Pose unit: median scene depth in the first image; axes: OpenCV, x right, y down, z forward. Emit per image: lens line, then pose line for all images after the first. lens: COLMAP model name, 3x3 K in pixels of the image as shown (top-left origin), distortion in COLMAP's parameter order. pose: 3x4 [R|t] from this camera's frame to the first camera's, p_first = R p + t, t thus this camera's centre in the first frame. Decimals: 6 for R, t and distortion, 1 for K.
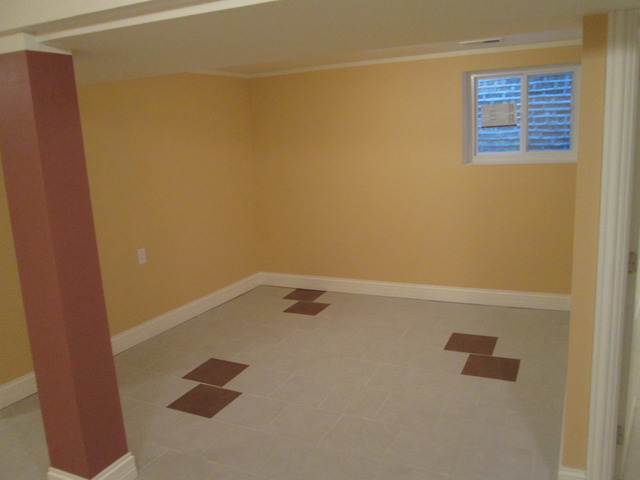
lens RADIAL K [[536.1, 0, 319.5], [0, 536.1, 242.8], [0, 0, 1]] dist [-0.012577, -0.010739]
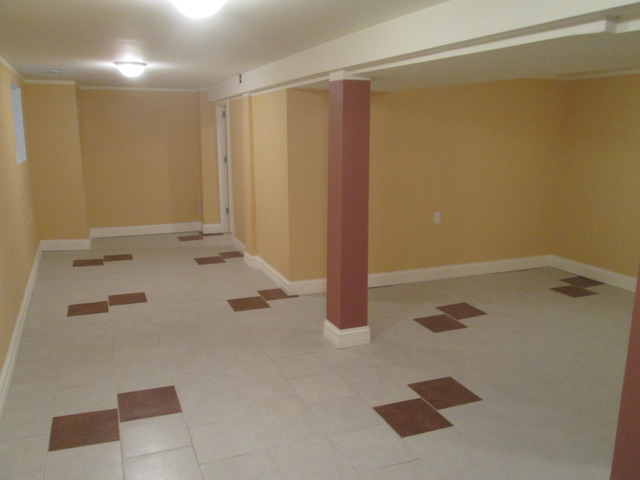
lens RADIAL K [[529.1, 0, 323.3], [0, 529.1, 238.4], [0, 0, 1]] dist [-0.077414, 0.002453]
pose [[0.757744, 0.181070, -0.626927, 0.377772], [-0.166630, 0.982571, 0.082389, 0.020226], [0.630918, 0.042035, 0.774710, -0.249127]]
